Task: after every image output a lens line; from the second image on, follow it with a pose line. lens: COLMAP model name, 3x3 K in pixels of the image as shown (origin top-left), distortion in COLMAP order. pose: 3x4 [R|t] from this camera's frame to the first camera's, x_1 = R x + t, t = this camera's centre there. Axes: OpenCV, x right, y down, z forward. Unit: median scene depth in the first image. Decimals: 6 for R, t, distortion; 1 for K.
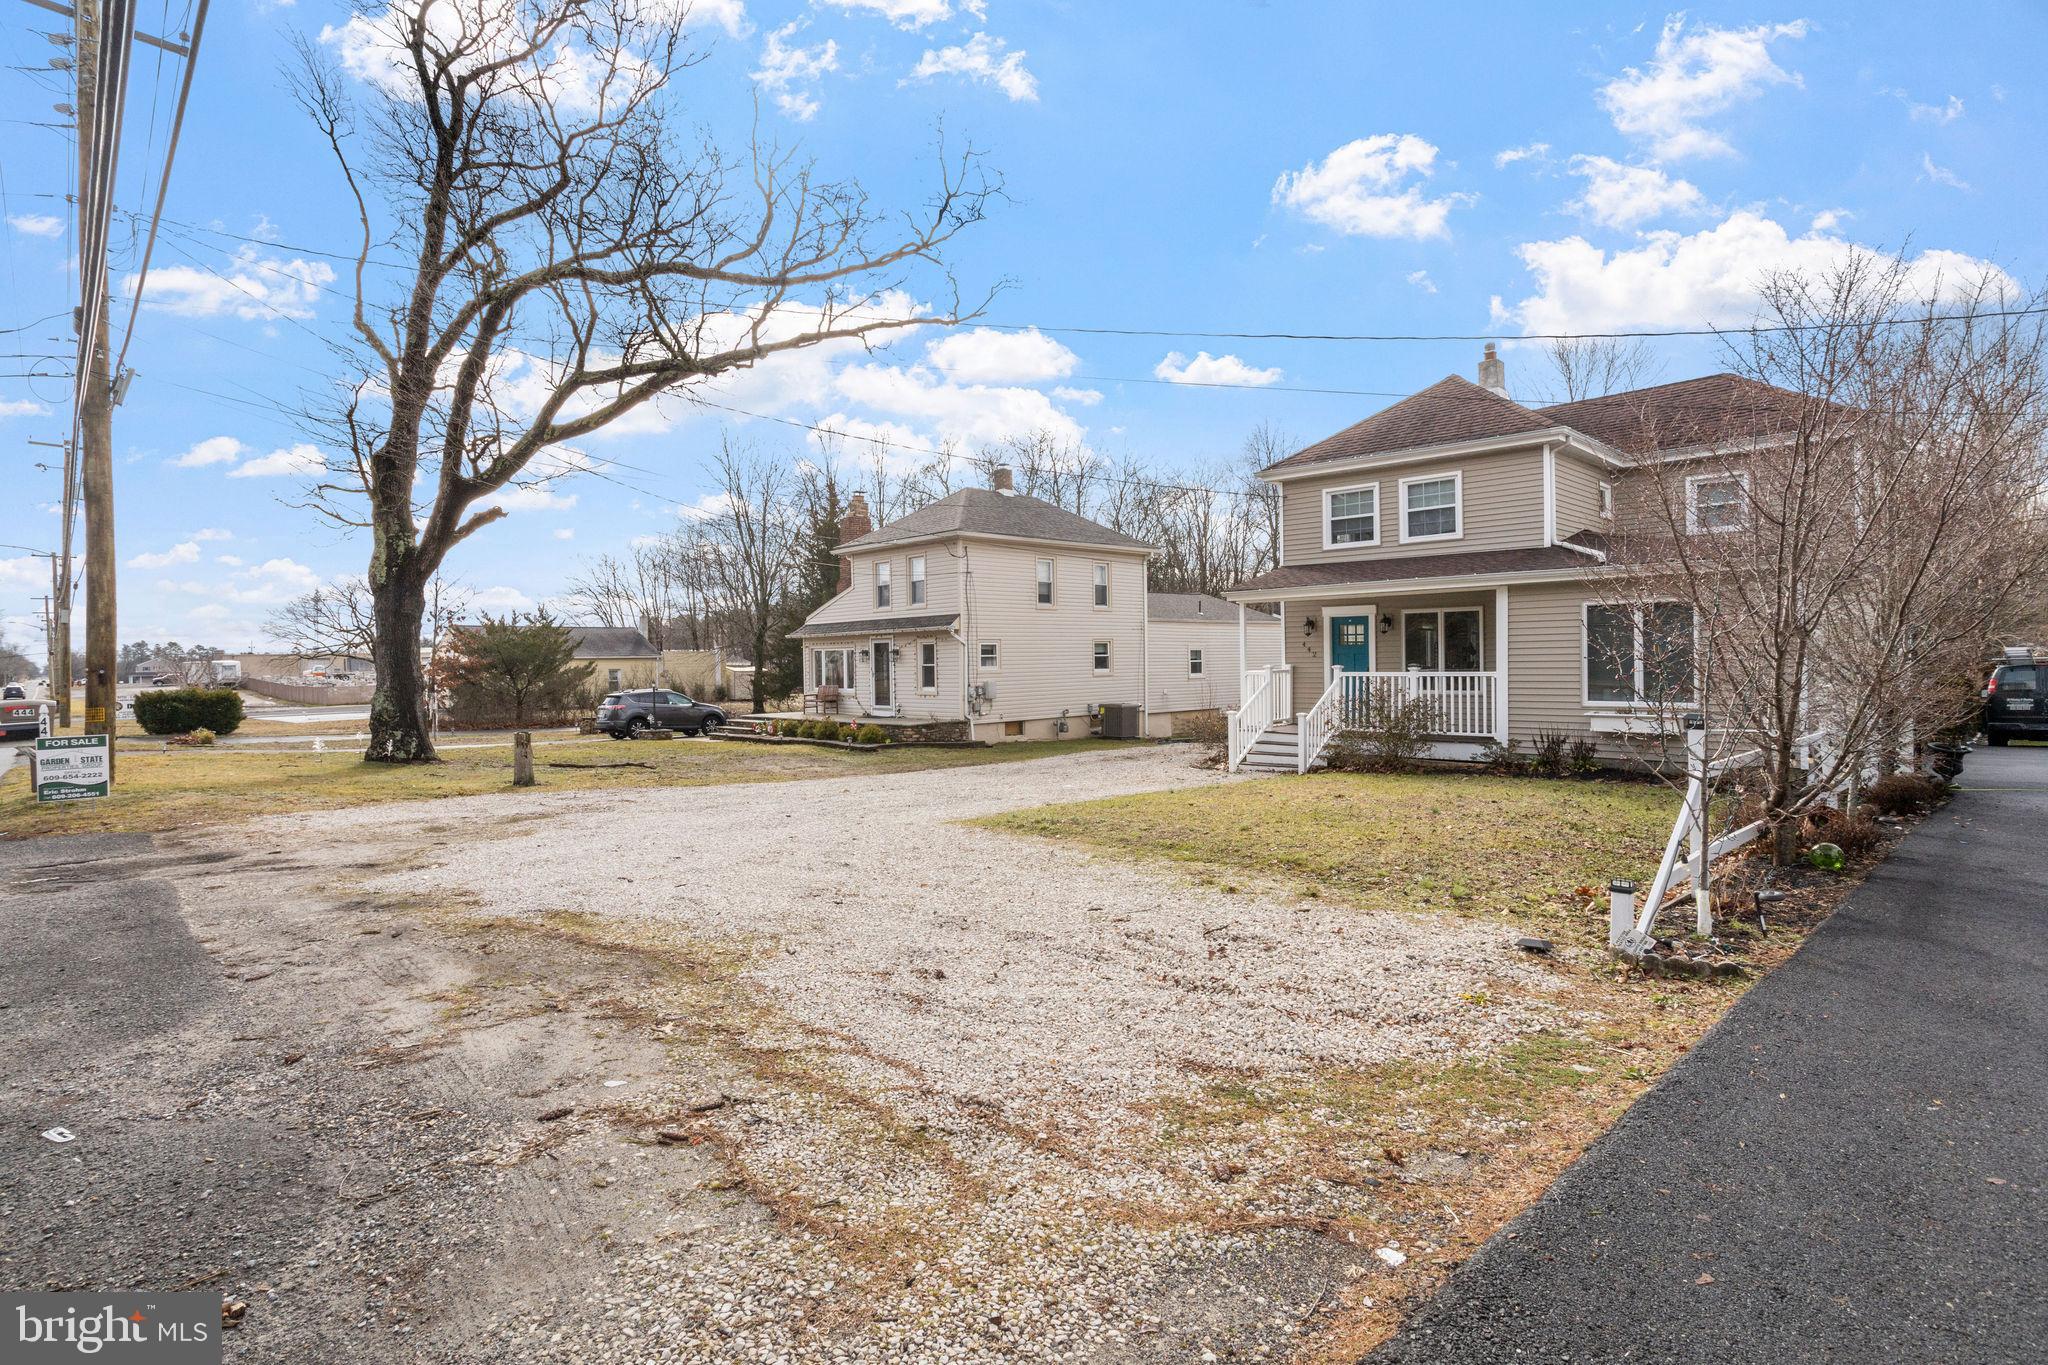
lens RADIAL K [[984.6, 0, 1027.4], [0, 984.6, 675.9], [0, 0, 1]] dist [-0.040661, 0.024301]
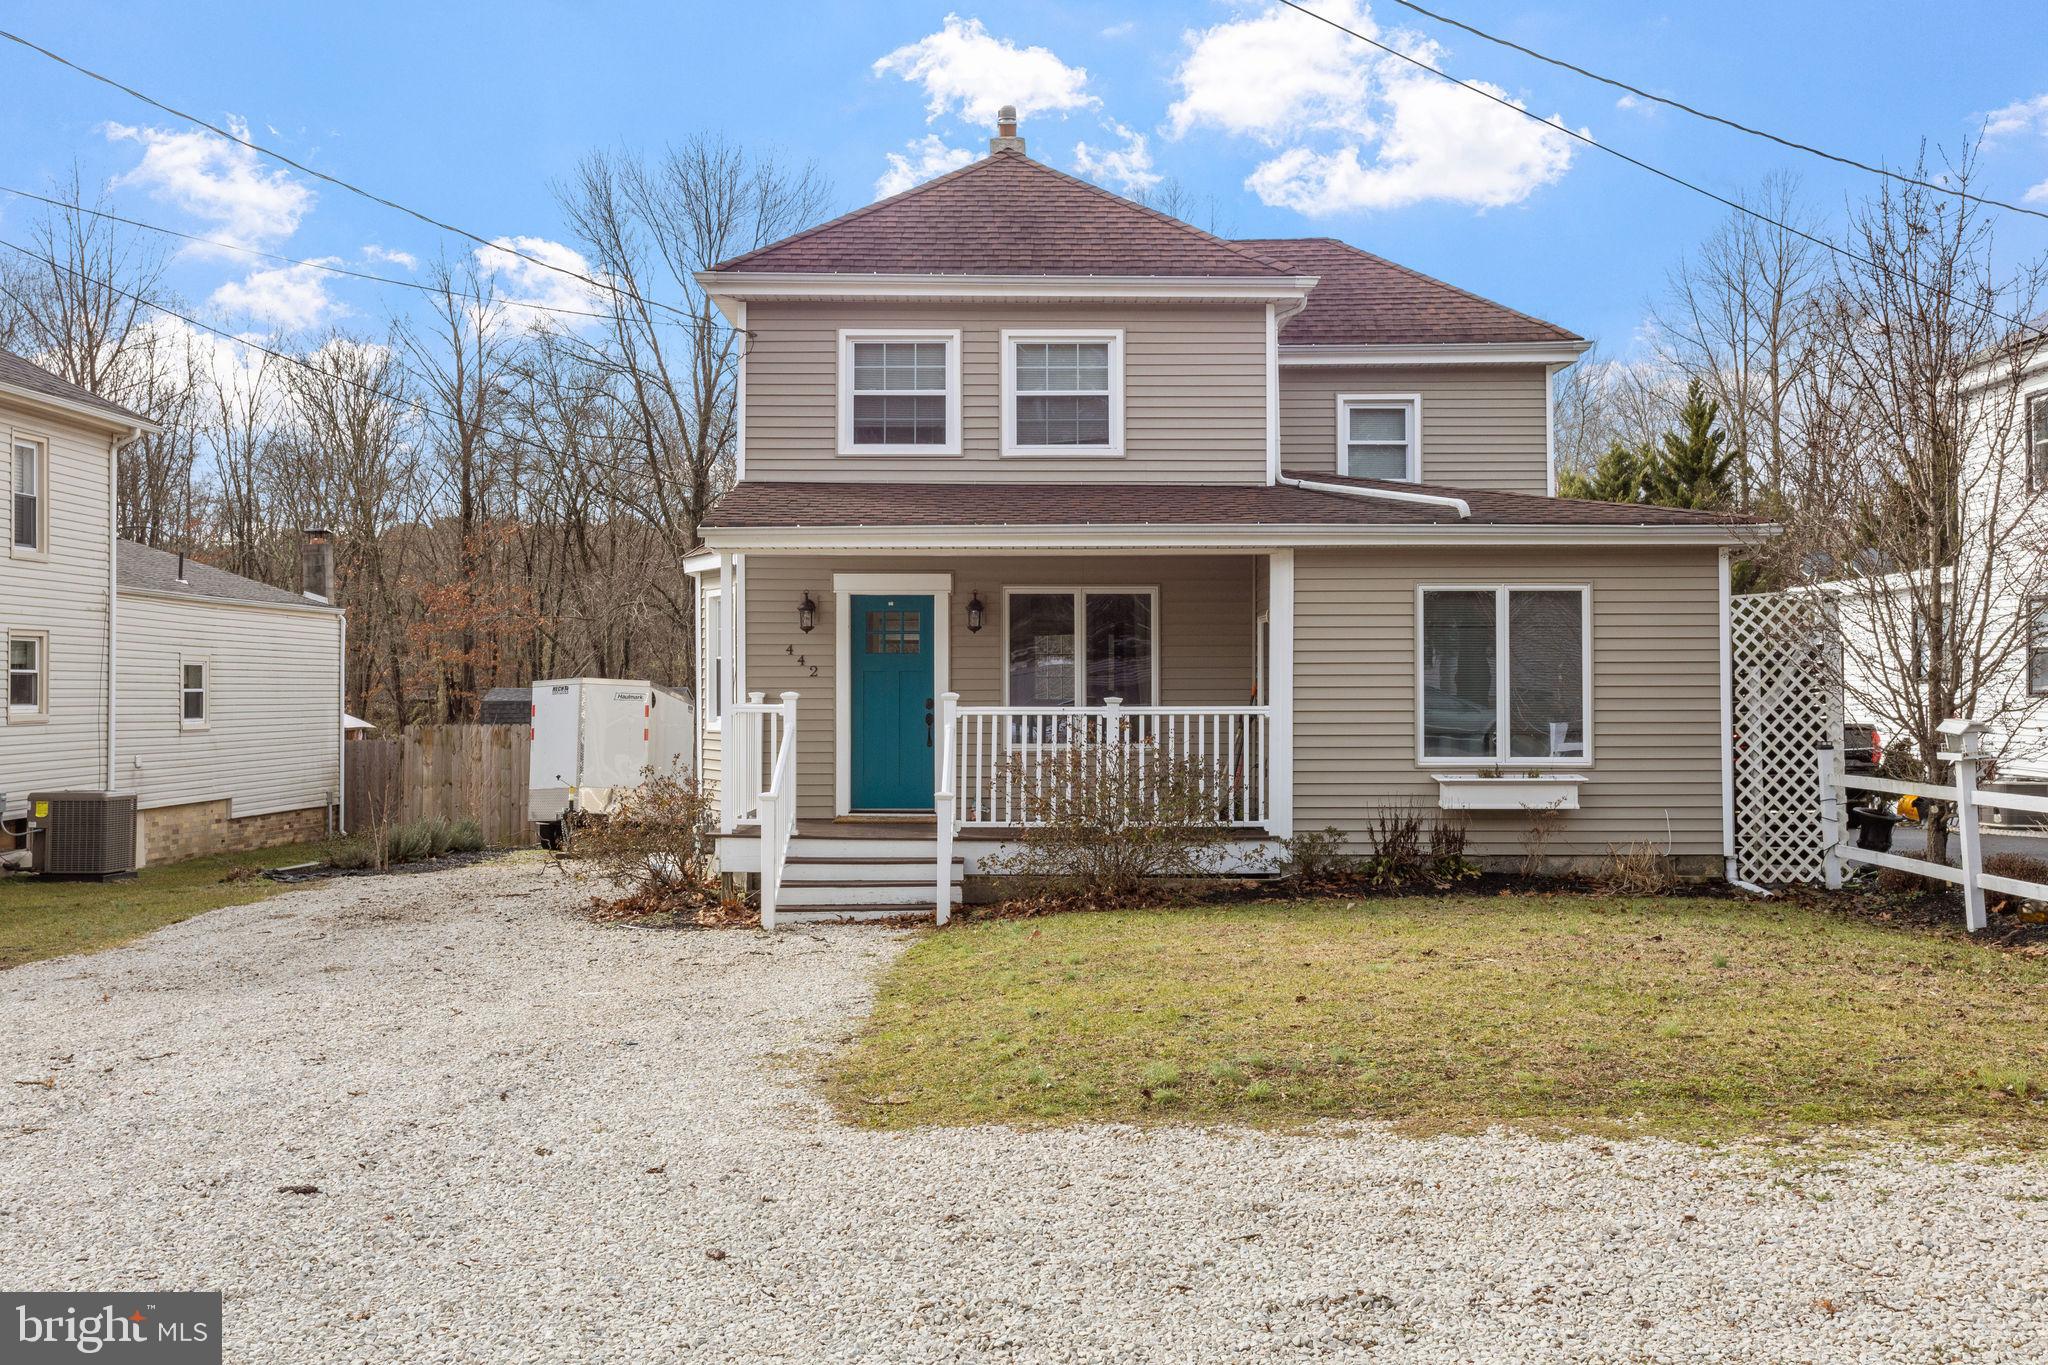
lens RADIAL K [[1880.1, 0, 1027.5], [0, 1880.1, 670.8], [0, 0, 1]] dist [0.008249, 0.000000]
pose [[0.706687, 0.012369, 0.707418, -0.315642], [0.006562, 0.999690, -0.024035, 0.000334], [-0.707495, 0.021628, 0.706387, 0.314706]]
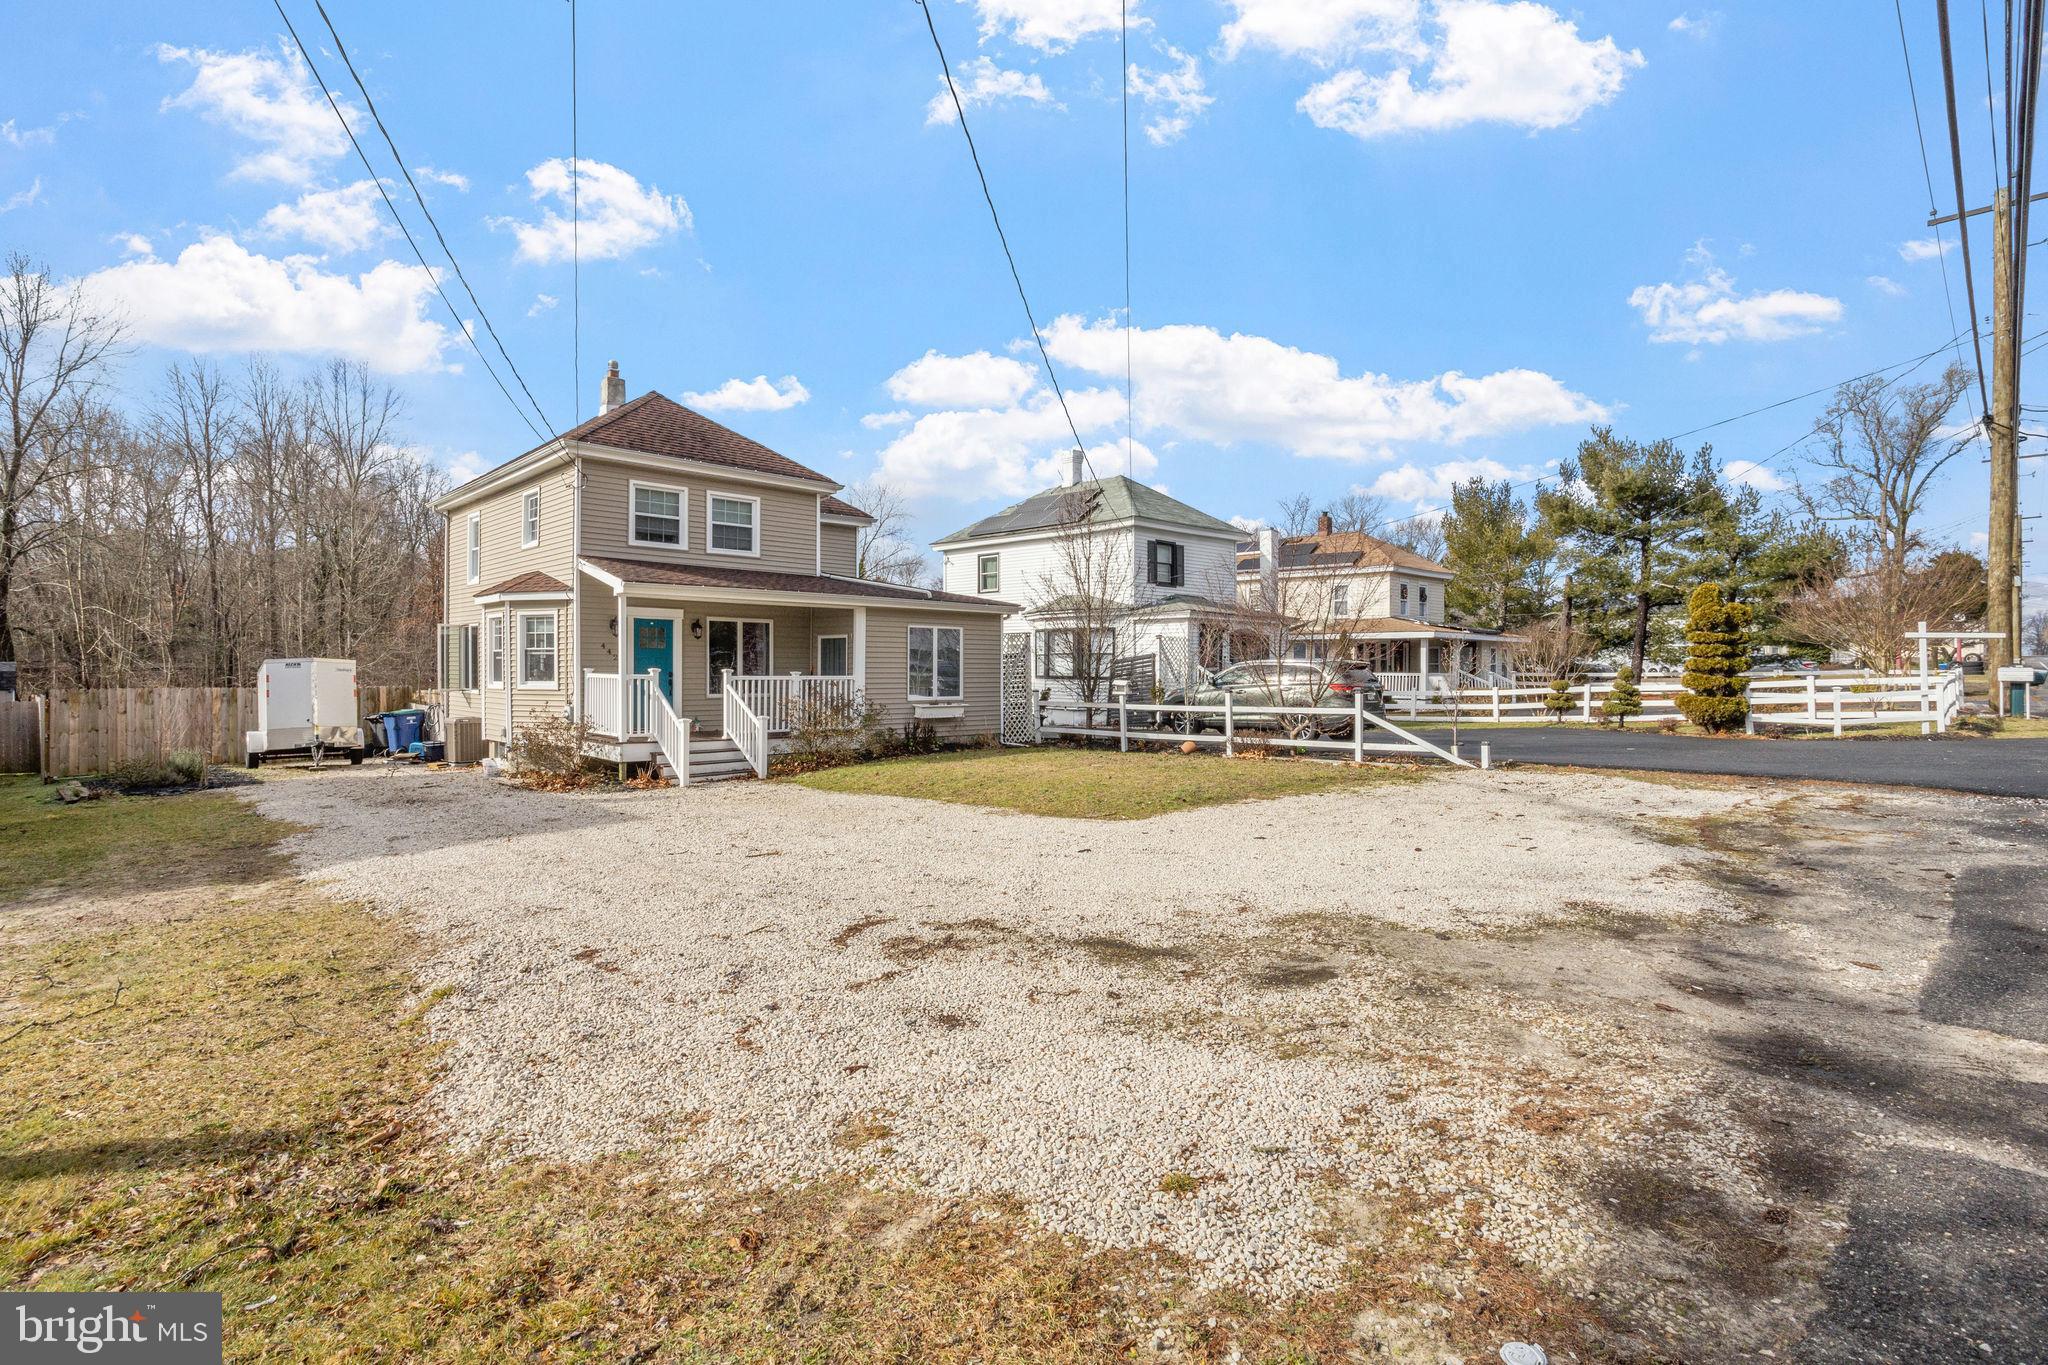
lens RADIAL K [[984.6, 0, 1026.0], [0, 984.6, 680.5], [0, 0, 1]] dist [-0.040661, 0.024301]
pose [[0.015423, -0.004481, 0.999871, -0.685409], [0.008461, 0.999955, 0.004351, -0.001196], [-0.999845, 0.008393, 0.015461, 0.676000]]
